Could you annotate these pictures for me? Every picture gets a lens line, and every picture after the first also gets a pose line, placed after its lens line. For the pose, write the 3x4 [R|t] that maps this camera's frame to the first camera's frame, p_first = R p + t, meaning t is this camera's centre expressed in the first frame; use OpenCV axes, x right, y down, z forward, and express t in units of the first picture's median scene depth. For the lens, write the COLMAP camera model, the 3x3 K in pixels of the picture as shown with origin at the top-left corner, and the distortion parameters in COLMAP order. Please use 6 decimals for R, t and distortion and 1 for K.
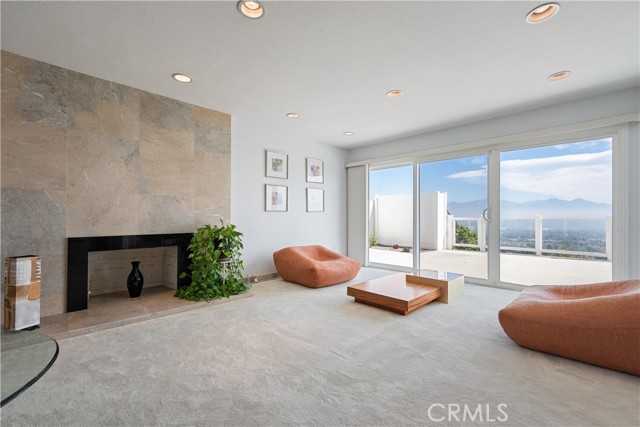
lens RADIAL K [[279.4, 0, 323.4], [0, 279.4, 212.7], [0, 0, 1]] dist [-0.001854, -0.002021]
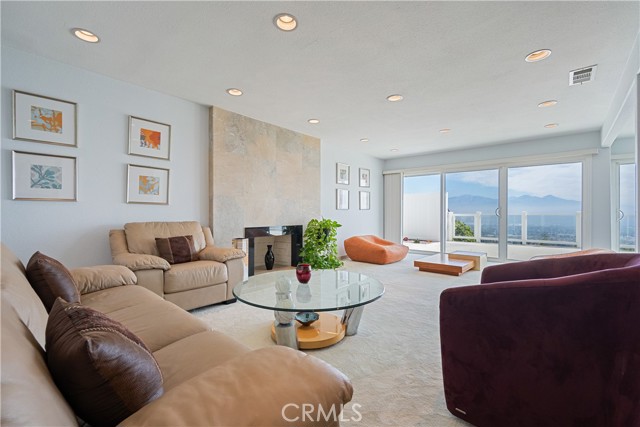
lens RADIAL K [[283.4, 0, 324.2], [0, 283.4, 211.3], [0, 0, 1]] dist [-0.001609, -0.000360]
pose [[0.997662, 0.003799, 0.068241, -0.460818], [-0.004593, 0.999923, 0.011492, -0.014635], [-0.068192, -0.011778, 0.997603, -0.439422]]
